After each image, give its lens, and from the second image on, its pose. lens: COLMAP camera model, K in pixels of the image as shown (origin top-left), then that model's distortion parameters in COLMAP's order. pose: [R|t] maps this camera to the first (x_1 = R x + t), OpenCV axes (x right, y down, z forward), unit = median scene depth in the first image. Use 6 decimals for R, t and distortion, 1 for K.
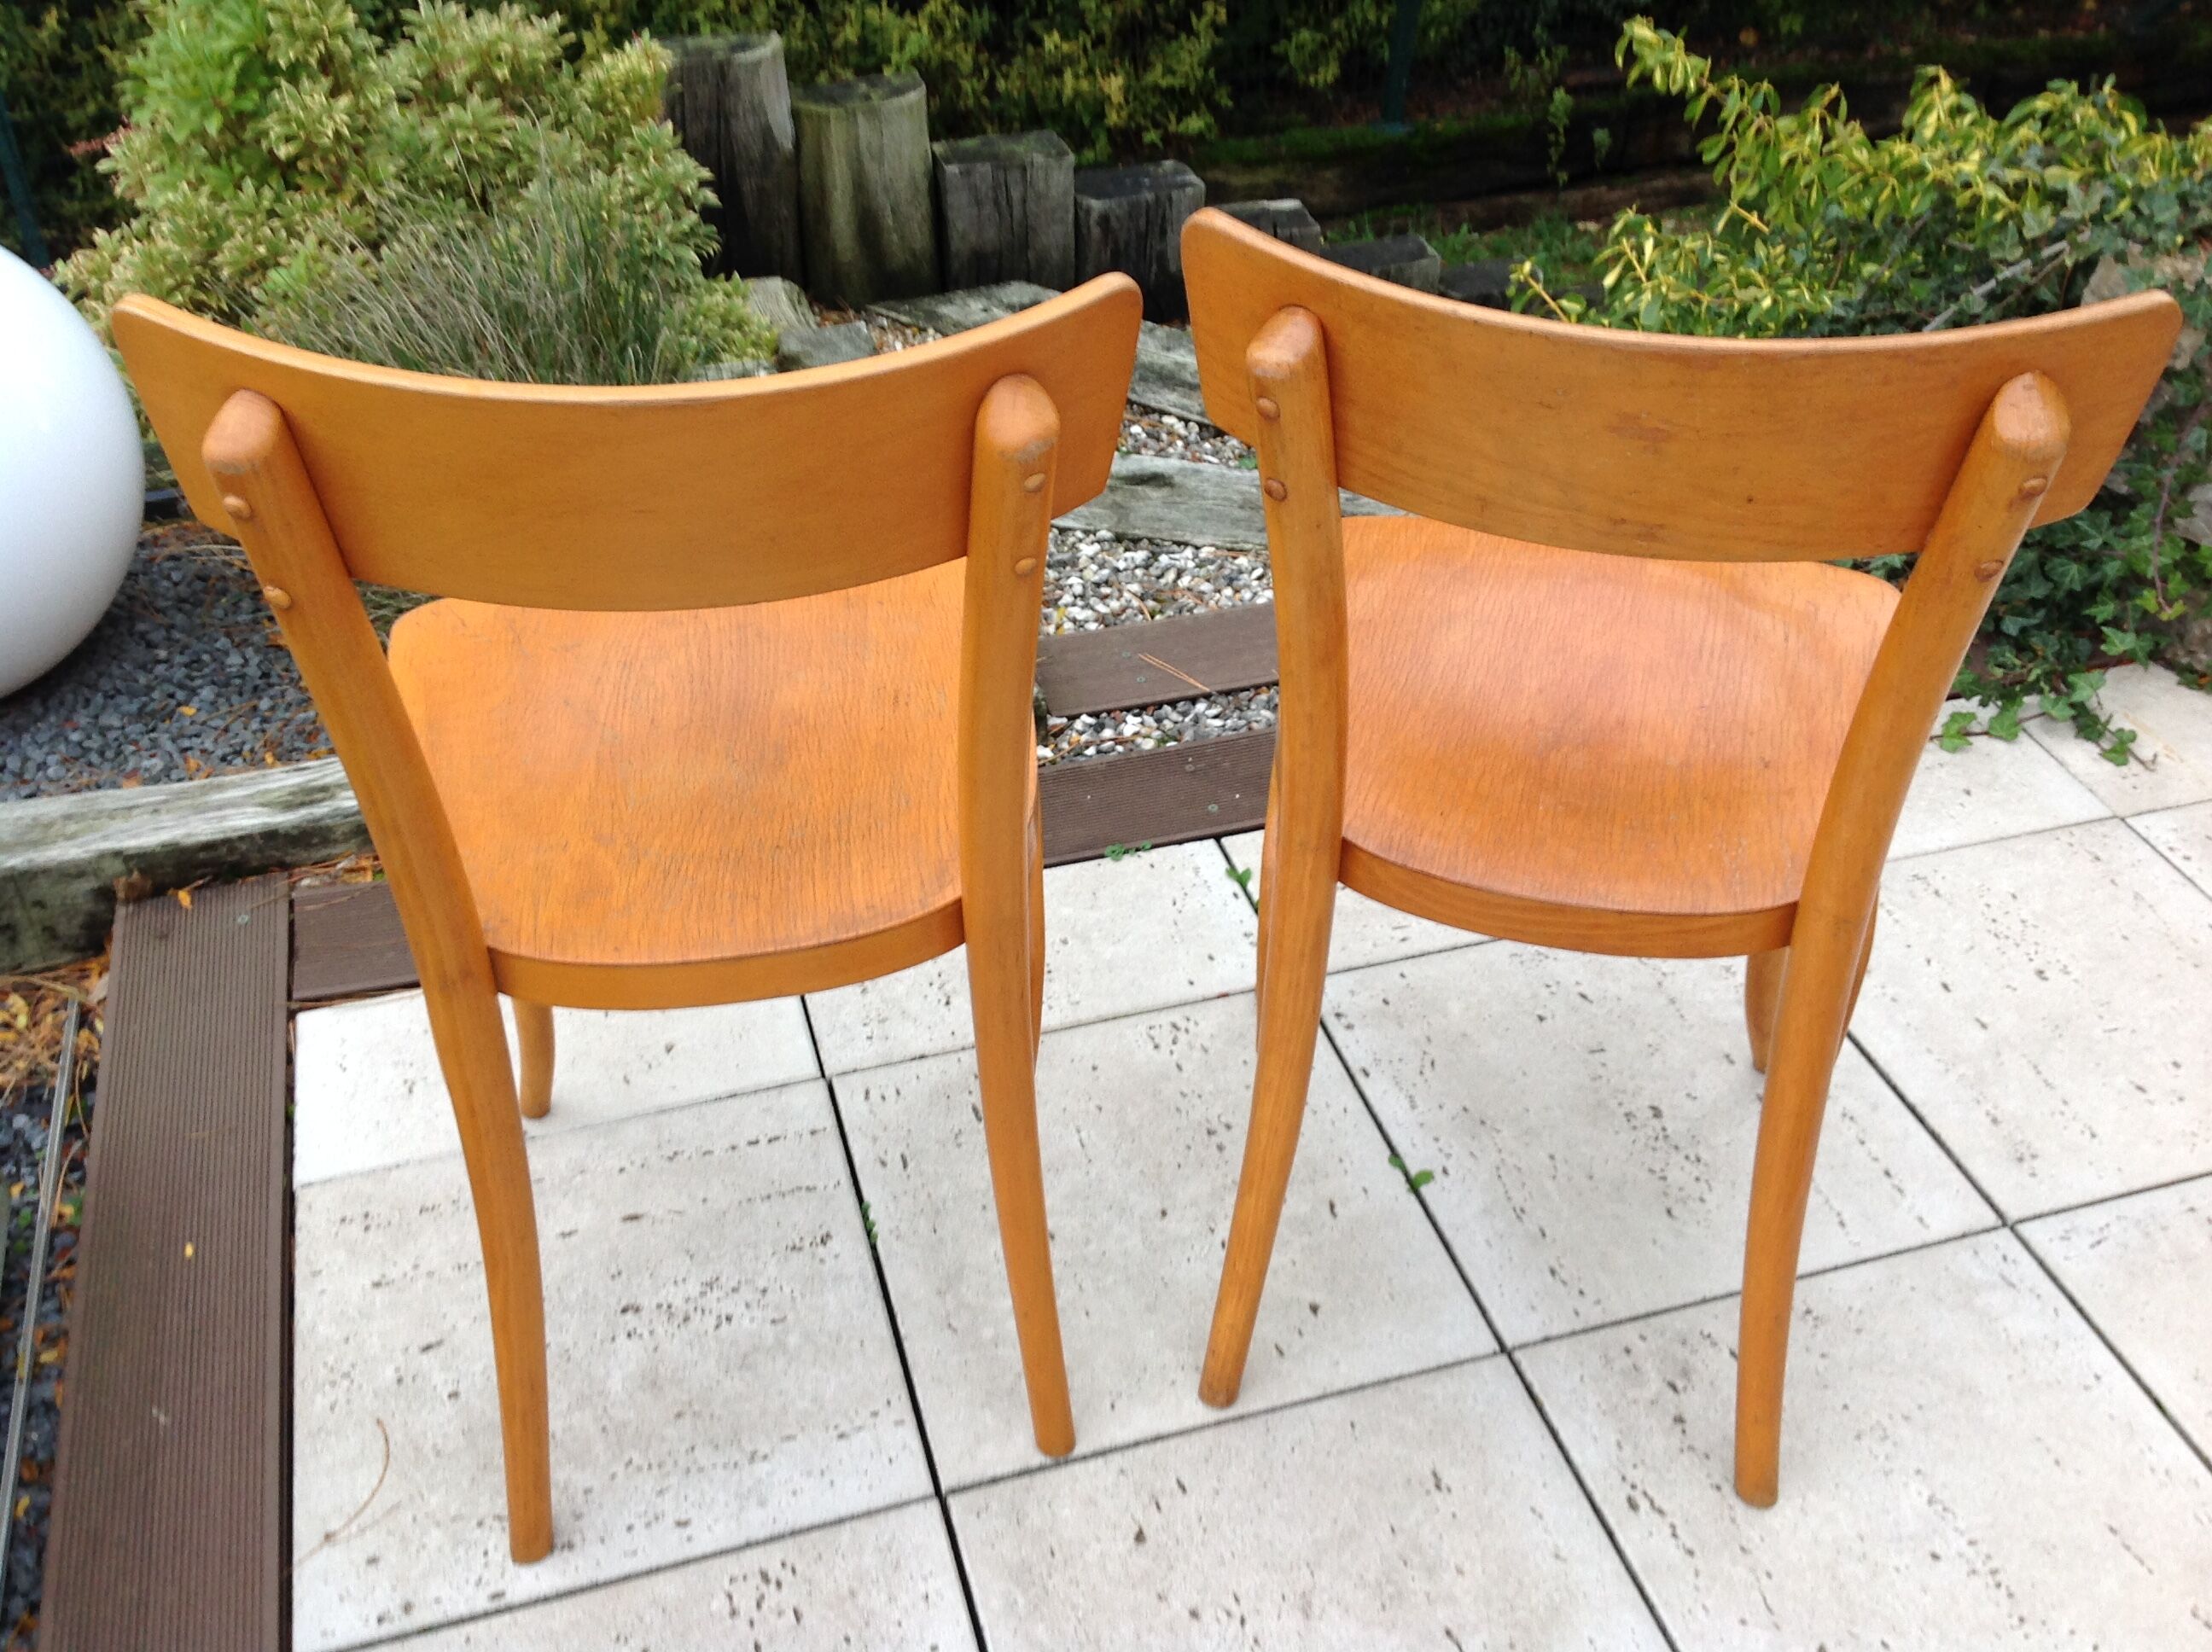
lens RADIAL K [[2070.6, 0, 1104.9], [0, 2070.6, 820.9], [0, 0, 1]] dist [0.118036, -0.268232]
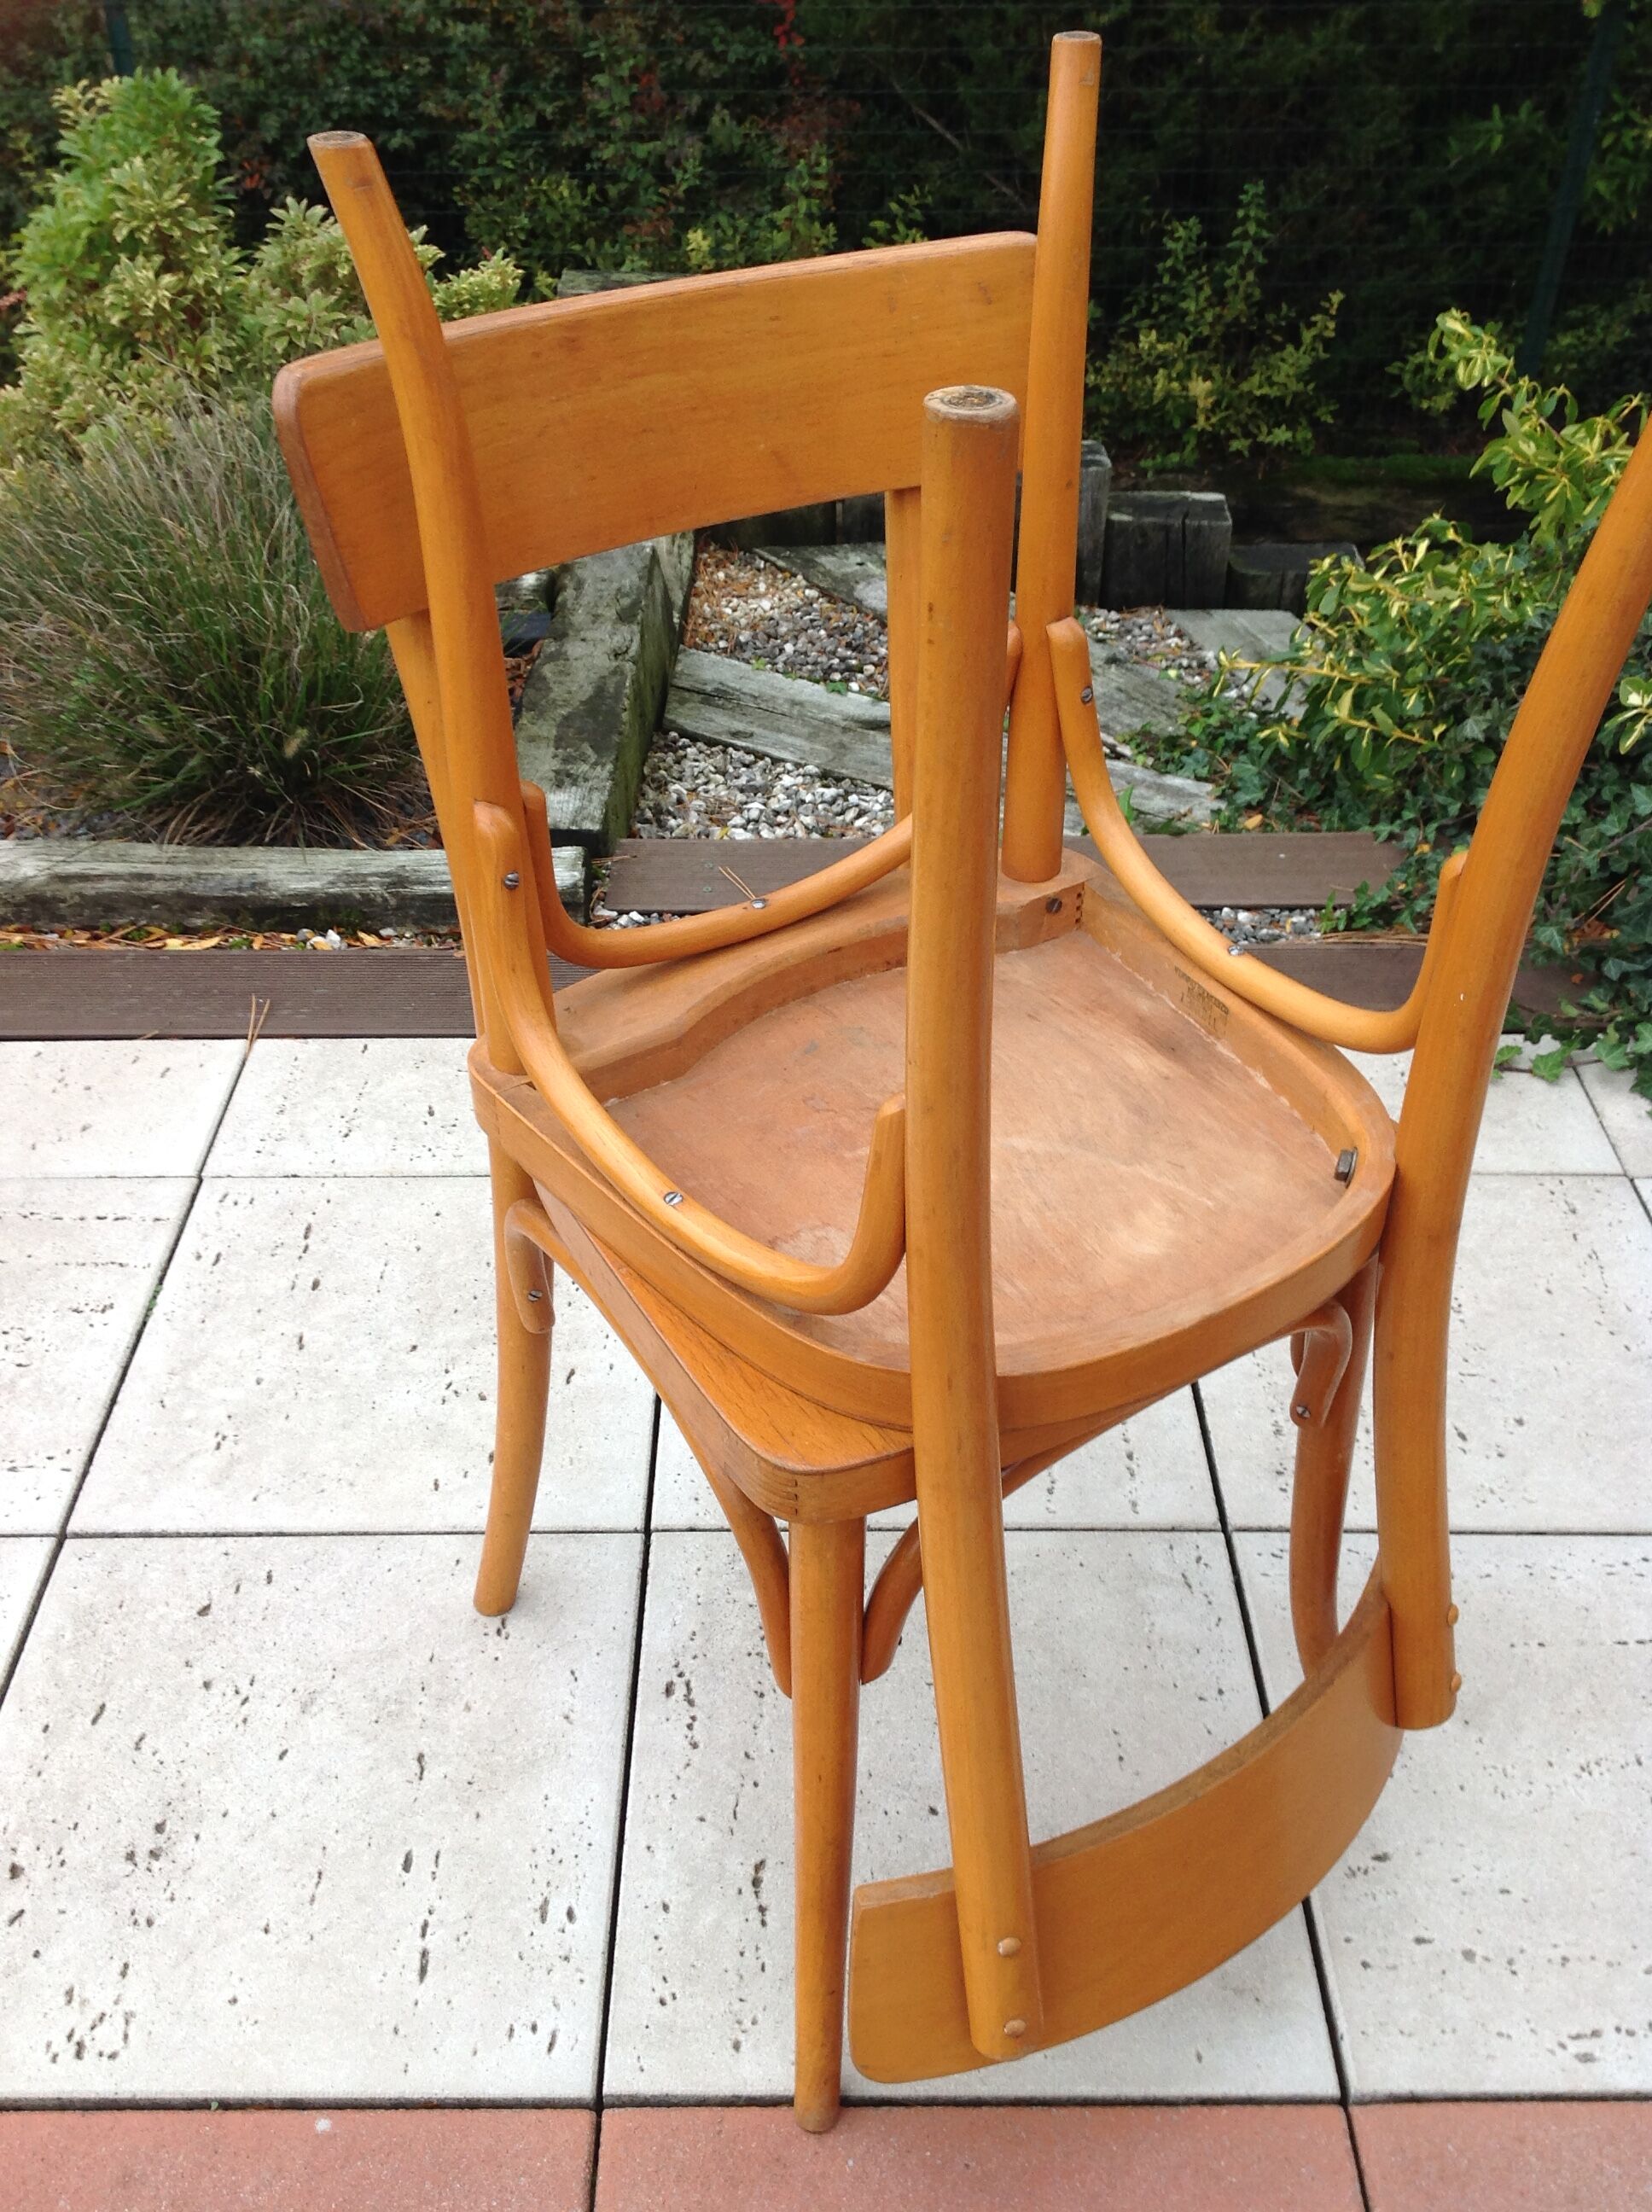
lens RADIAL K [[2070.6, 0, 826.0], [0, 2070.6, 1106.0], [0, 0, 1]] dist [0.118036, -0.268232]
pose [[0.959181, 0.167227, -0.228051, 0.329773], [-0.170899, 0.985282, 0.003694, 0.023400], [0.225312, 0.035431, 0.973642, 0.026499]]
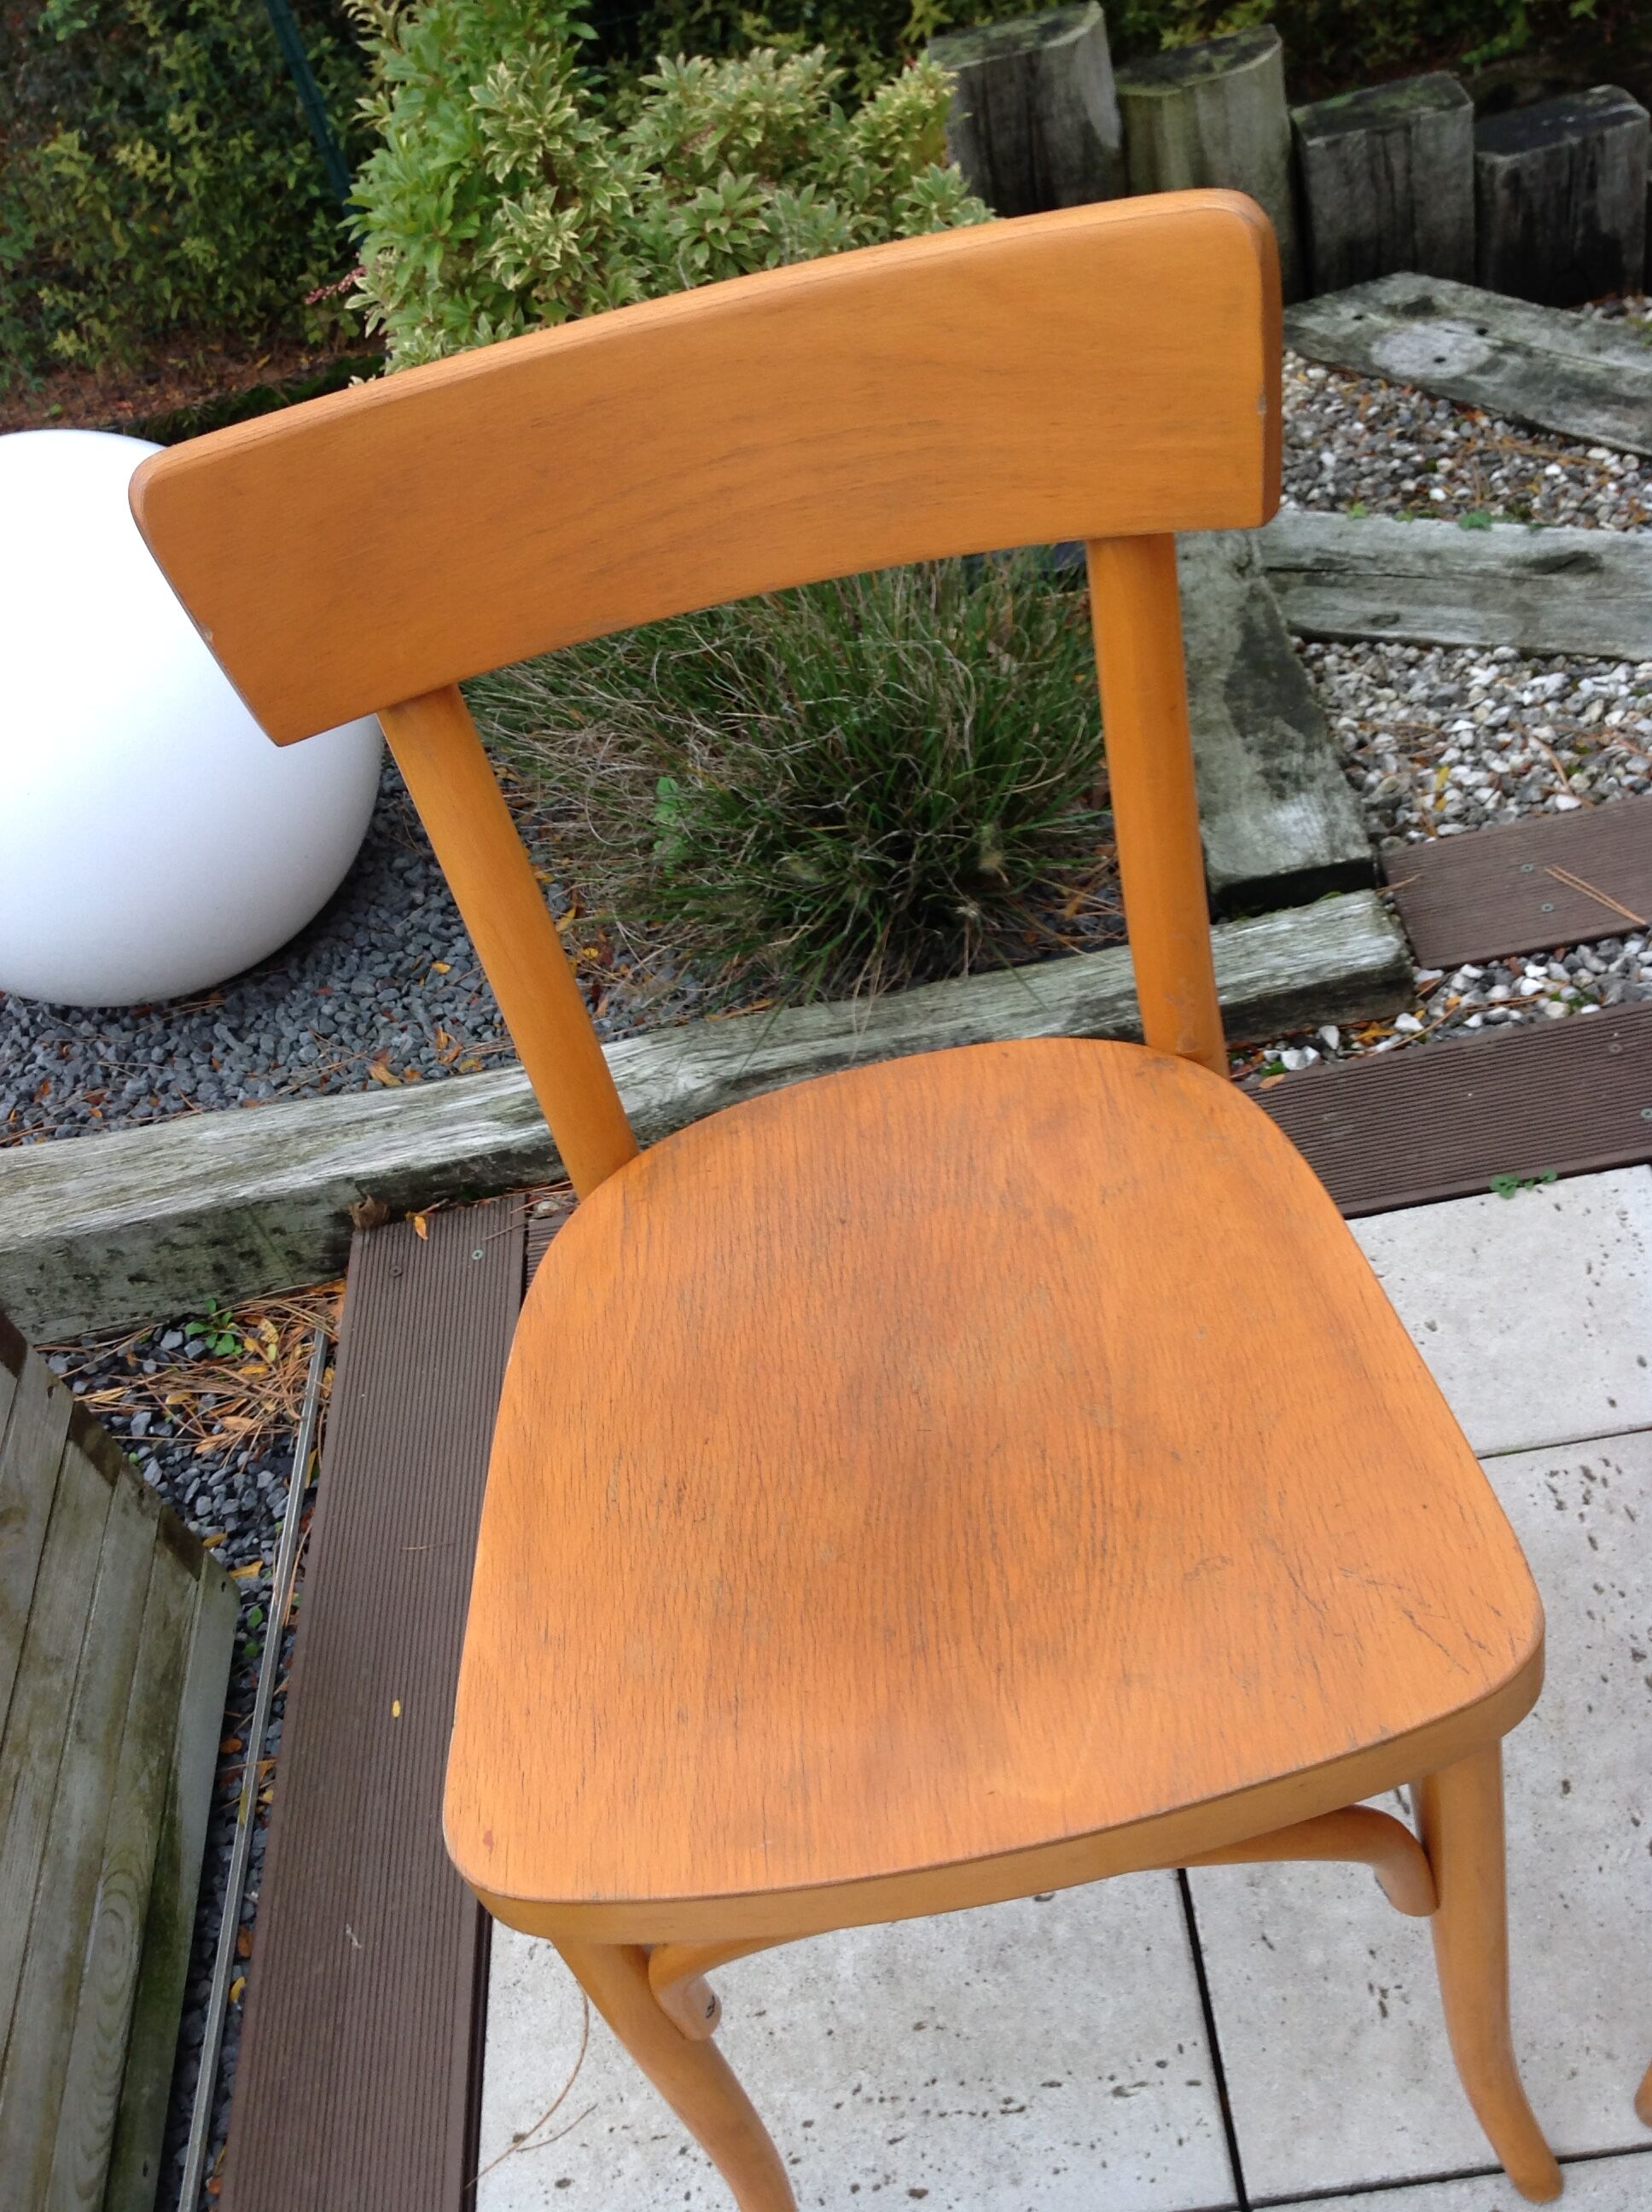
lens RADIAL K [[2050.6, 0, 831.6], [0, 2050.6, 1106.9], [0, 0, 1]] dist [0.157039, -0.379650]
pose [[0.948939, 0.007505, -0.315369, 0.009446], [0.045249, 0.986141, 0.159621, -0.131737], [0.312197, -0.165741, 0.935448, 0.204525]]
